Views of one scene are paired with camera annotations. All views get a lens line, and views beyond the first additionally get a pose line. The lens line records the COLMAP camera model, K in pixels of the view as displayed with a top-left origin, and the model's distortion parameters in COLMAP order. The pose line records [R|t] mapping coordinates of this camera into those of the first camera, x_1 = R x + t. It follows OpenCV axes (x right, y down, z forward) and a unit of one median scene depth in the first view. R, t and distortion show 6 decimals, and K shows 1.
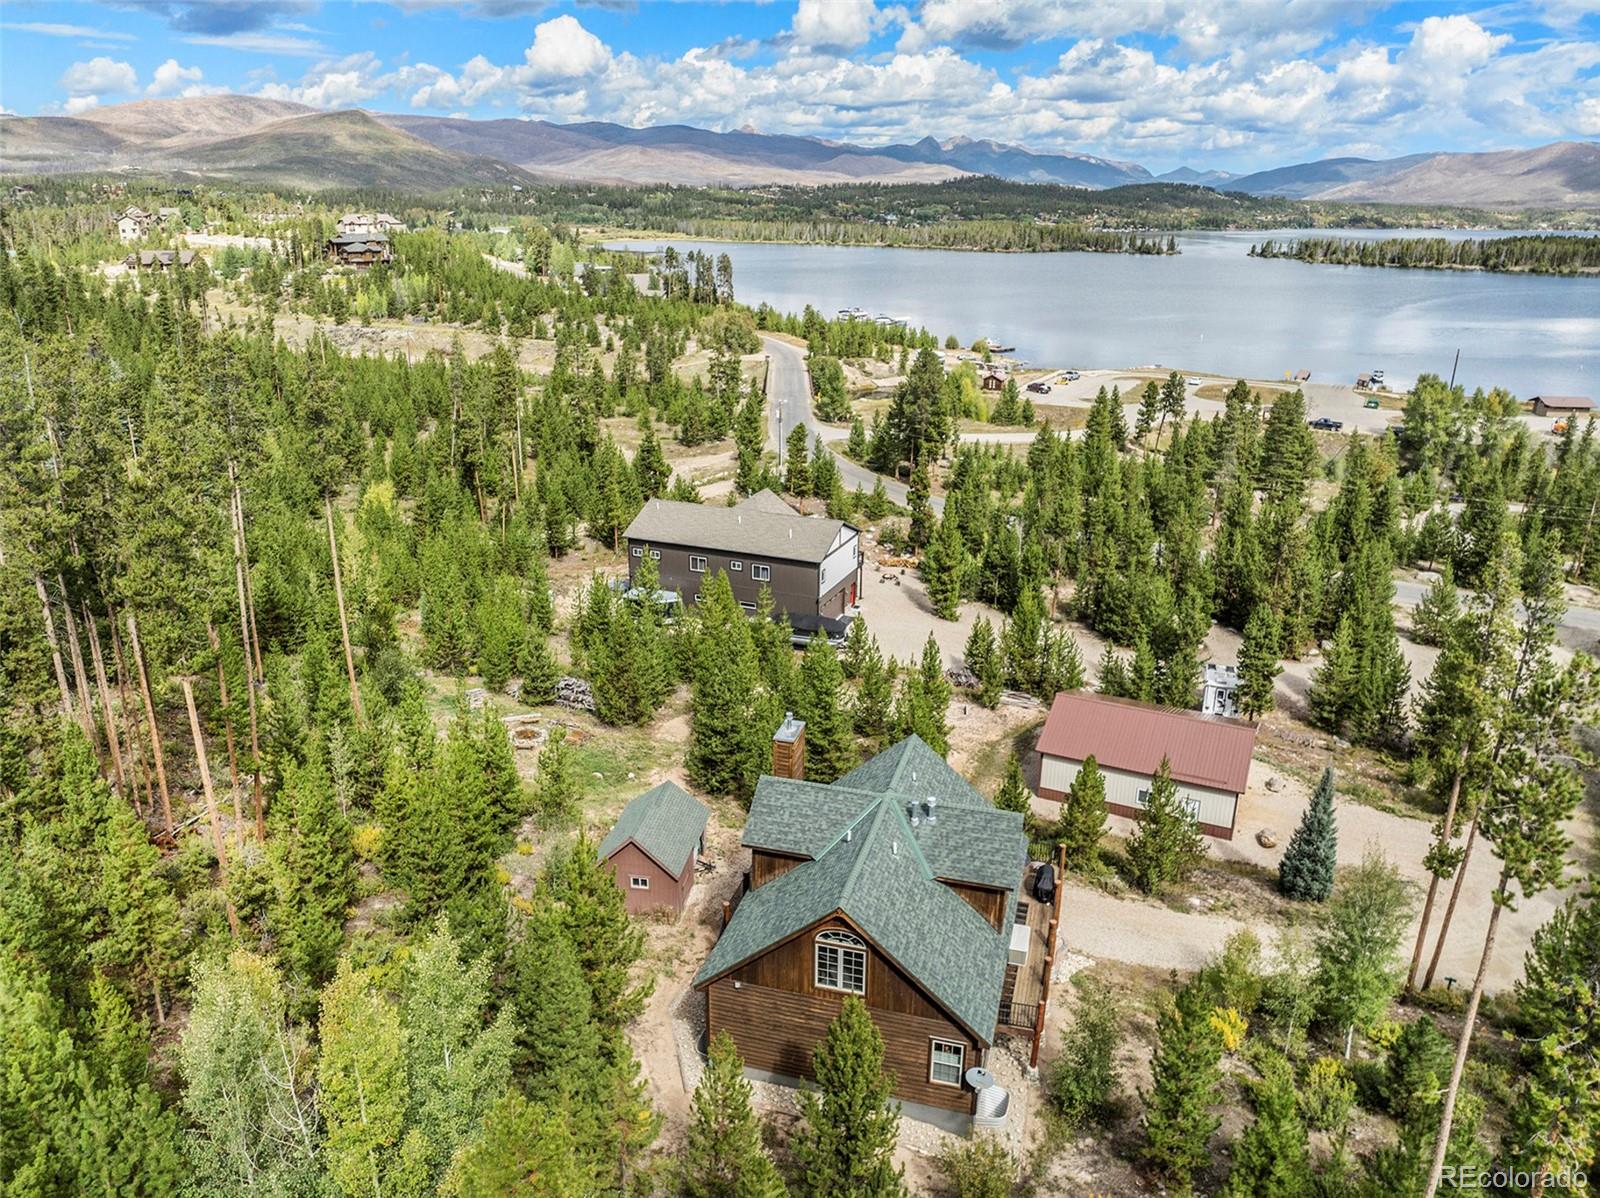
lens RADIAL K [[1117.8, 0, 798.5], [0, 1117.8, 596.8], [0, 0, 1]] dist [-0.049224, 0.014064]
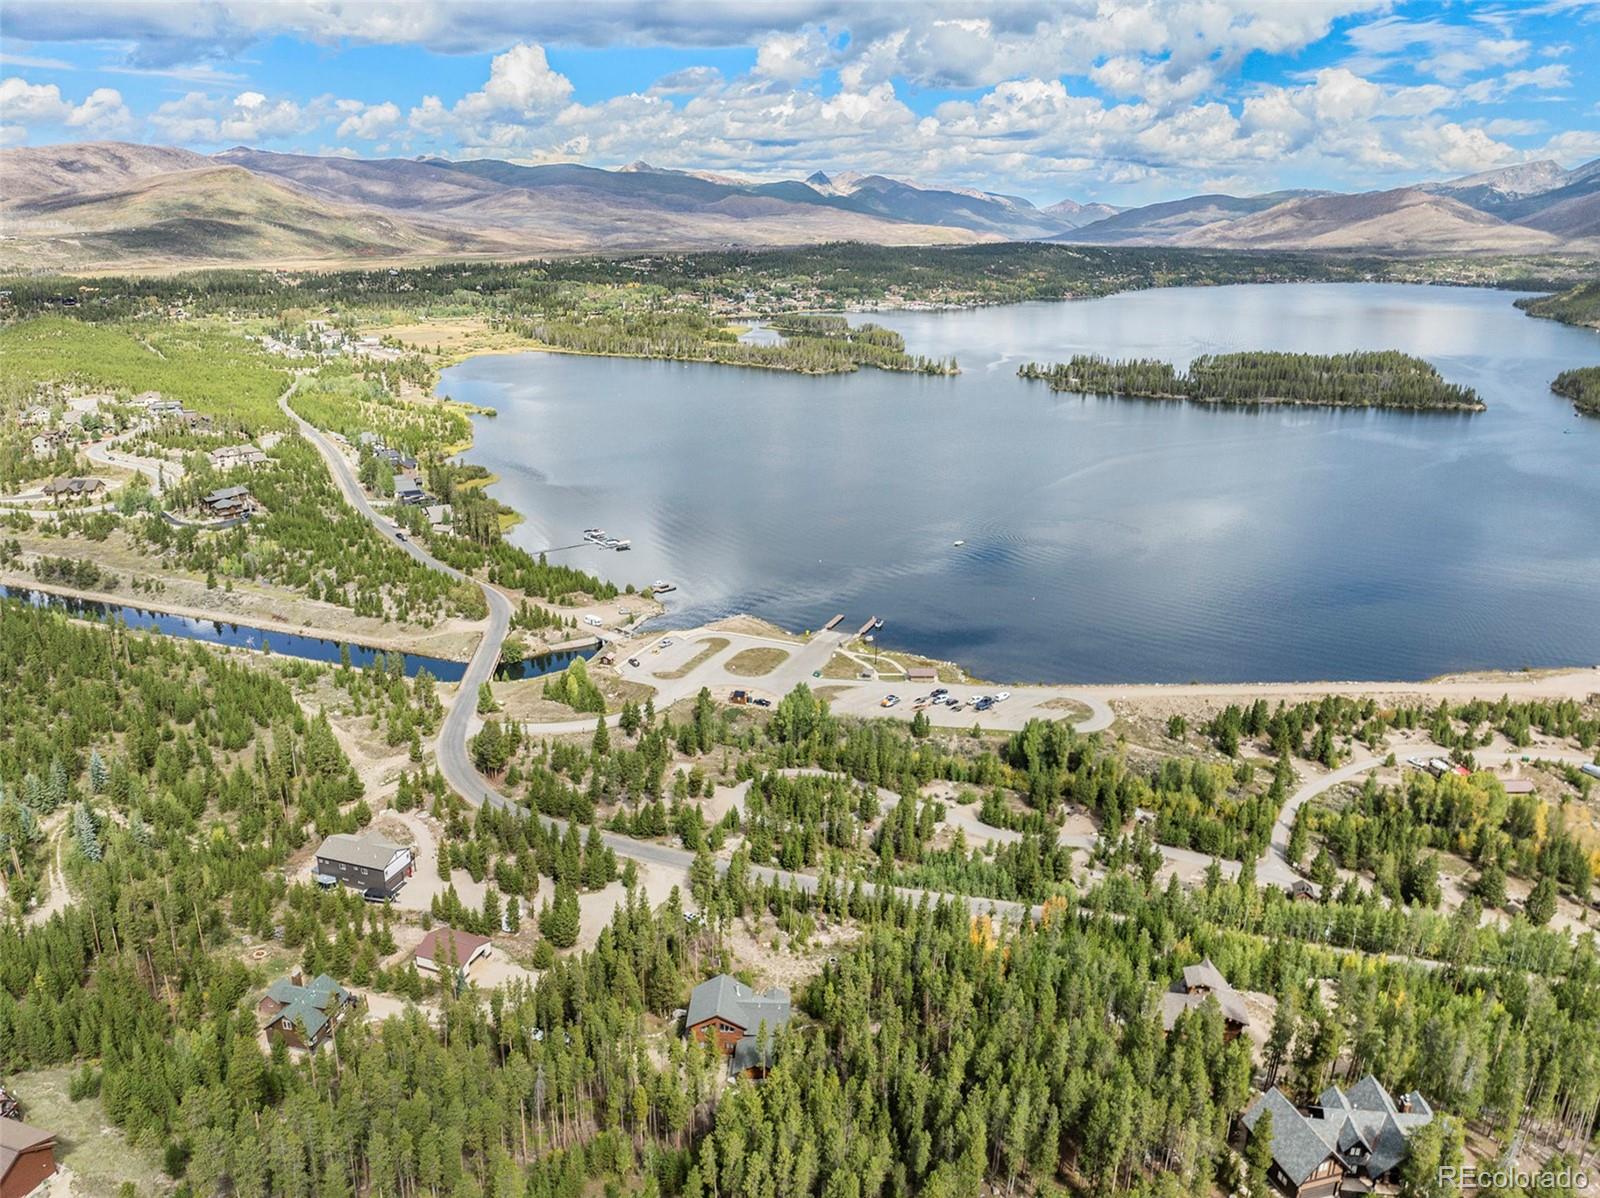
lens RADIAL K [[1117.8, 0, 798.5], [0, 1117.8, 591.4], [0, 0, 1]] dist [-0.049224, 0.014064]
pose [[0.996163, -0.023598, 0.084274, 0.387509], [0.025888, 0.999322, -0.026177, -0.290906], [-0.083599, 0.028258, 0.996099, -0.850279]]
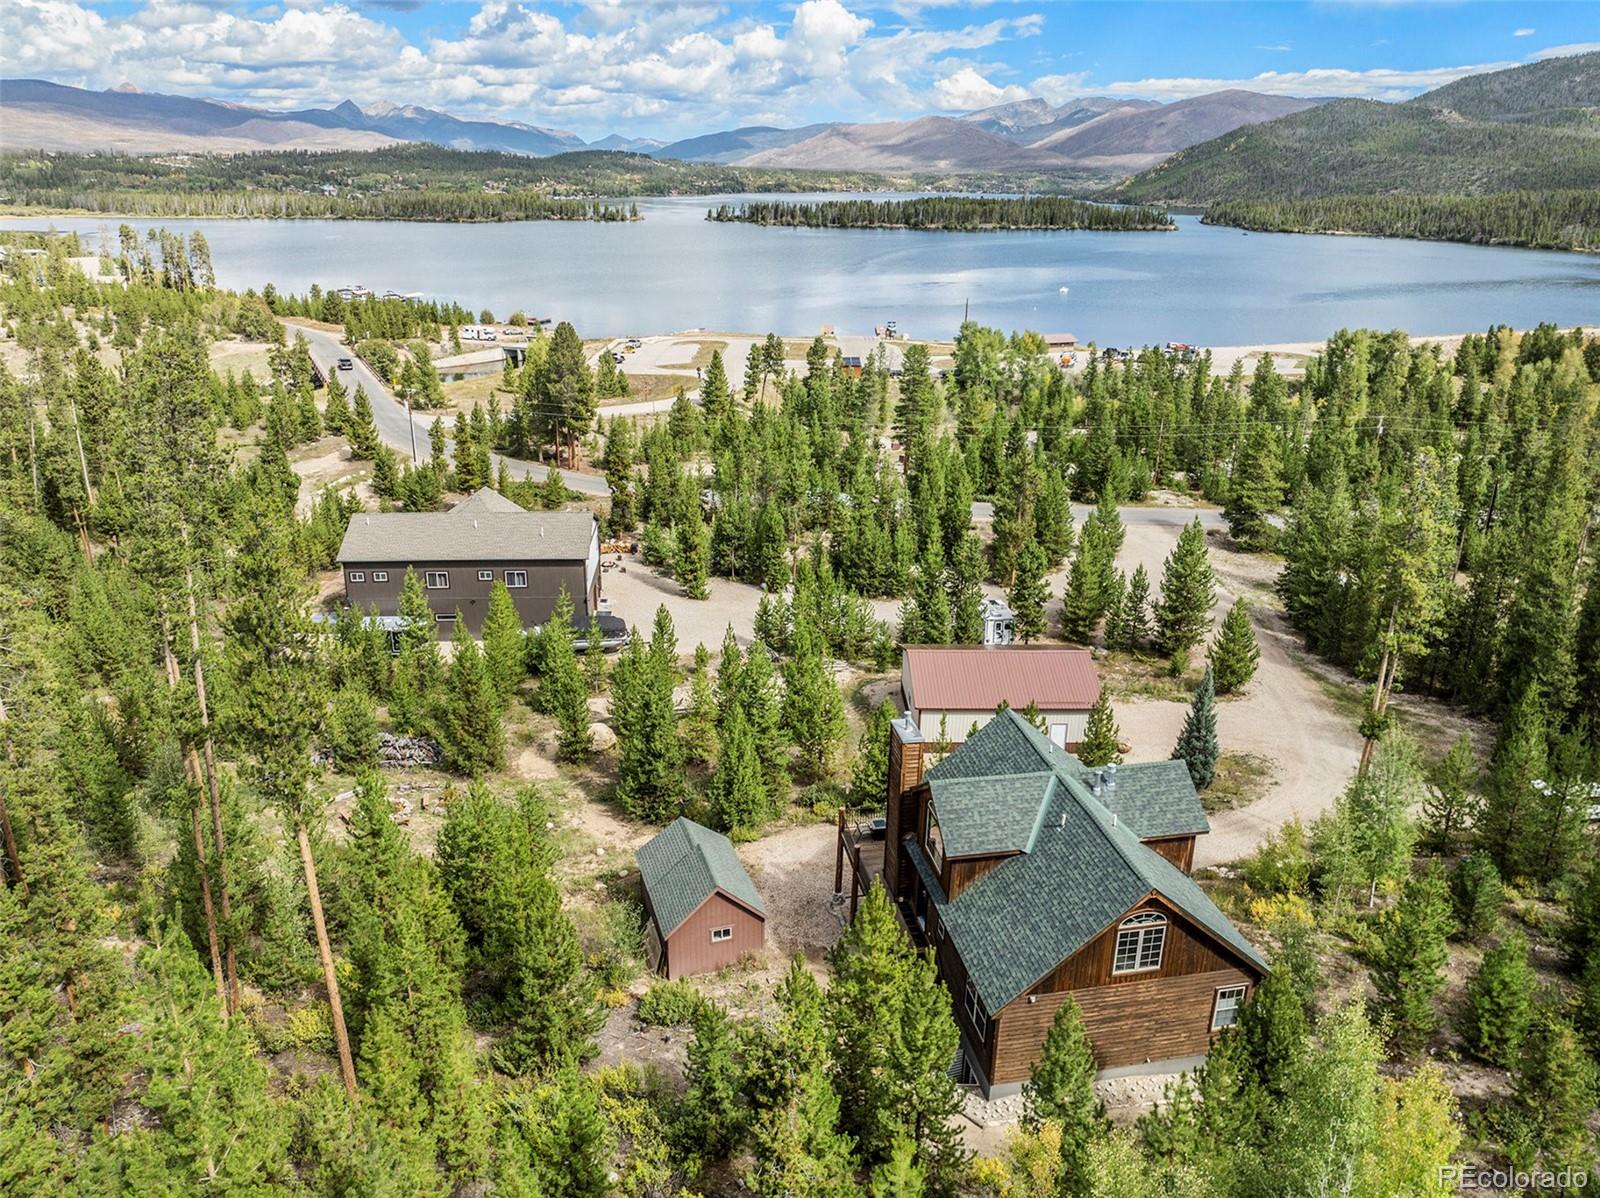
lens RADIAL K [[1117.8, 0, 796.3], [0, 1117.8, 595.9], [0, 0, 1]] dist [-0.049224, 0.014064]
pose [[0.893144, -0.152825, 0.423011, -0.106129], [0.142111, 0.988210, 0.056968, -0.013382], [-0.426730, 0.009234, 0.904332, 0.041447]]
